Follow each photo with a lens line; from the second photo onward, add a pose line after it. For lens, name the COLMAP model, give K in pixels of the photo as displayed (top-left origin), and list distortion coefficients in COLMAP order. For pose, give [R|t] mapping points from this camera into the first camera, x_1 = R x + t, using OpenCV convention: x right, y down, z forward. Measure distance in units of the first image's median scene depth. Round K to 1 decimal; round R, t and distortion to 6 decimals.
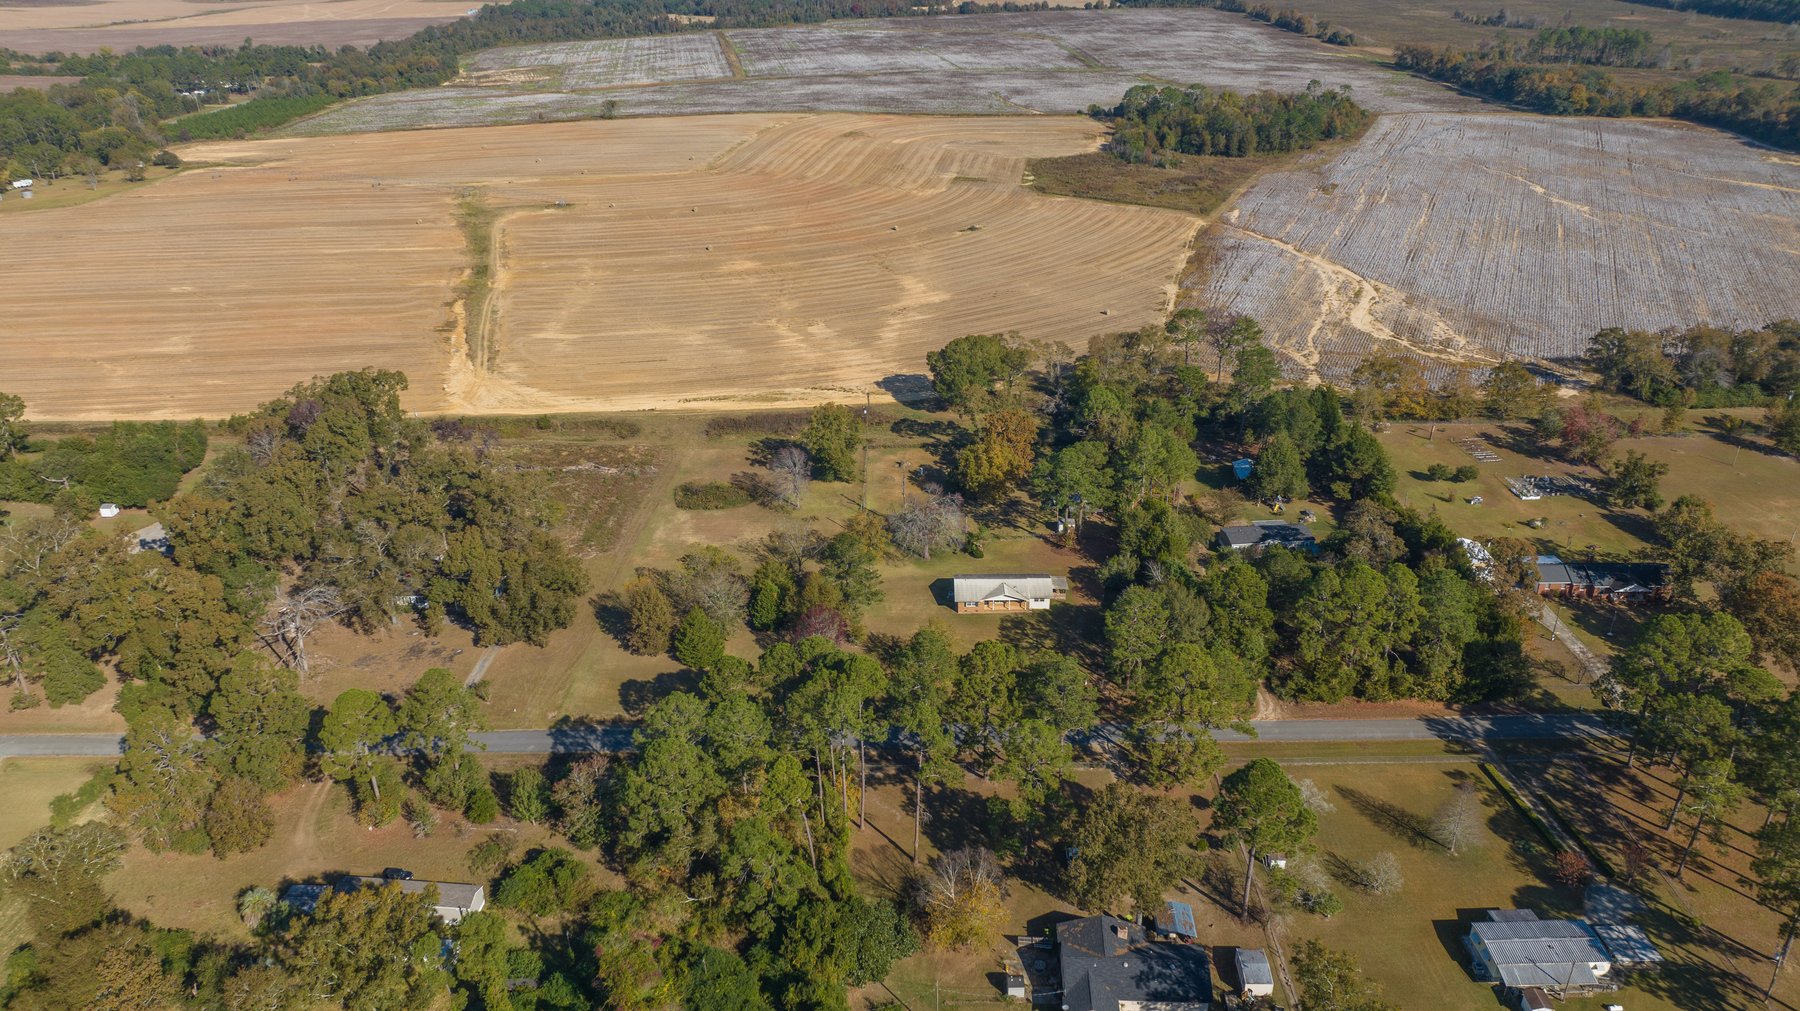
lens RADIAL K [[1271.0, 0, 903.6], [0, 1271.0, 514.7], [0, 0, 1]] dist [-0.034609, 0.038564]
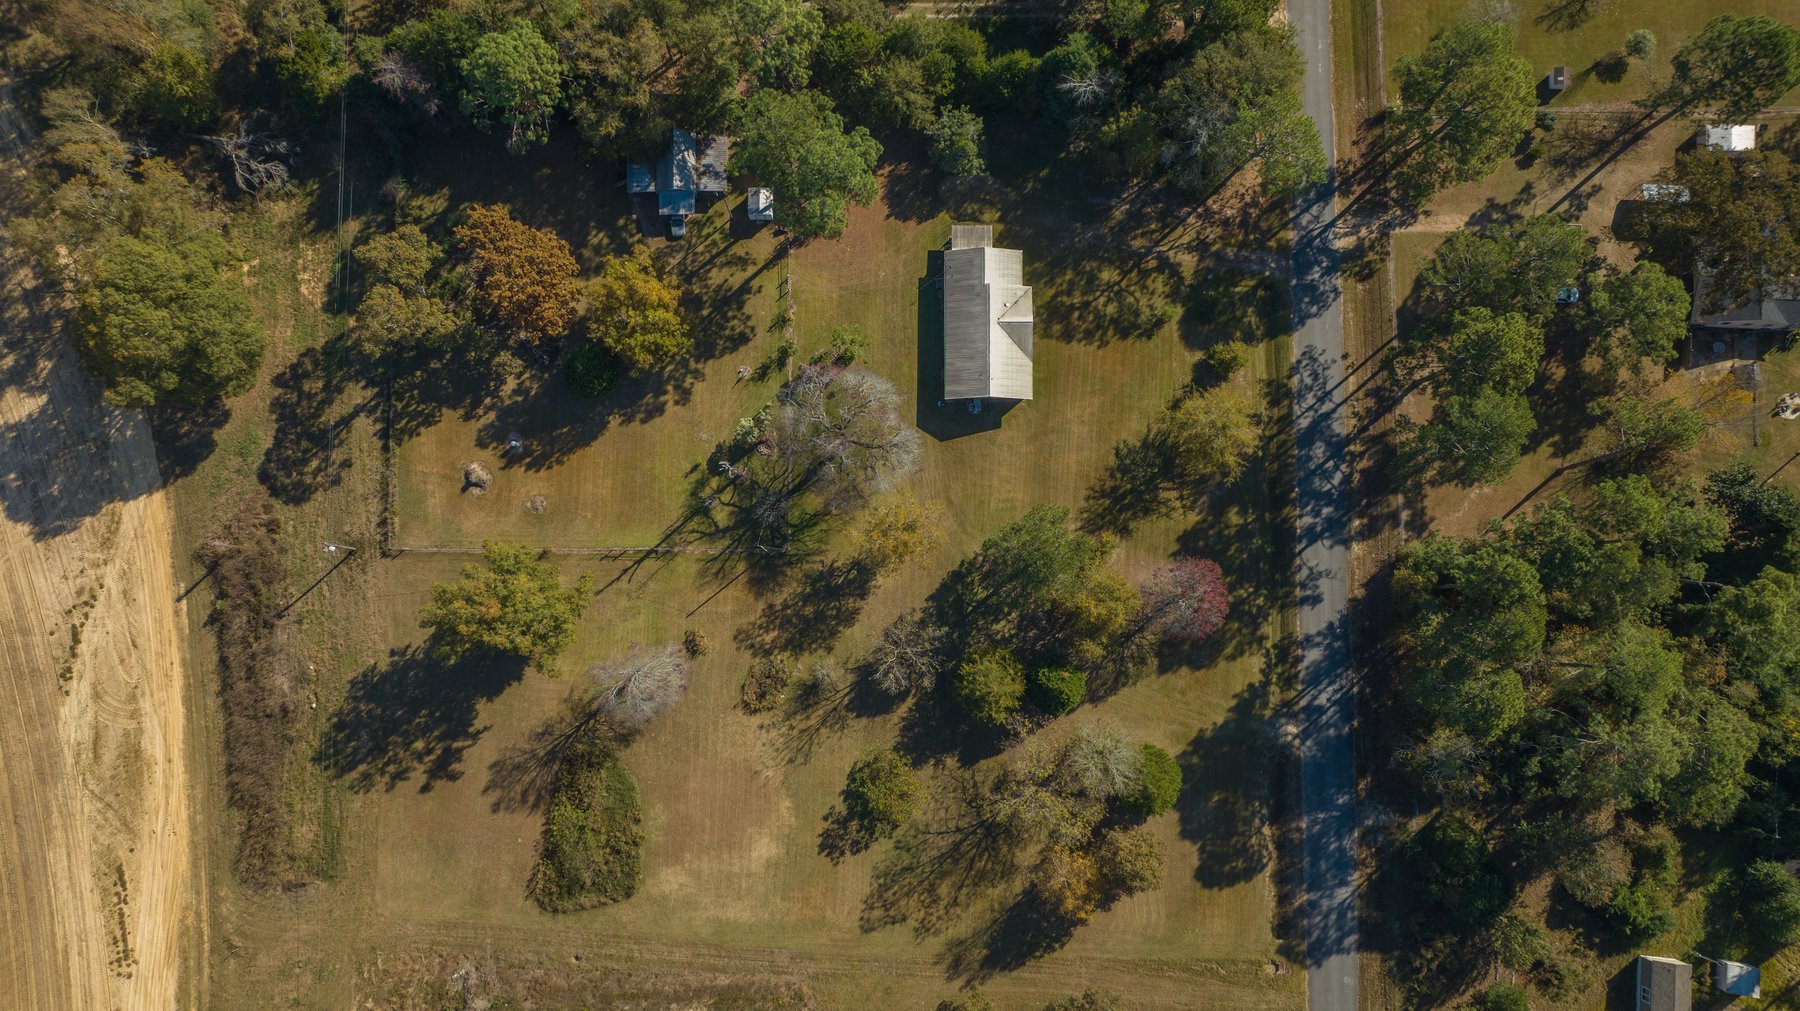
lens RADIAL K [[1271.0, 0, 895.0], [0, 1271.0, 504.3], [0, 0, 1]] dist [-0.034609, 0.038564]
pose [[0.002746, -0.994347, 0.106146, -0.071189], [0.431525, 0.096933, 0.896878, -0.467588], [-0.902097, 0.043342, 0.429352, 0.678224]]
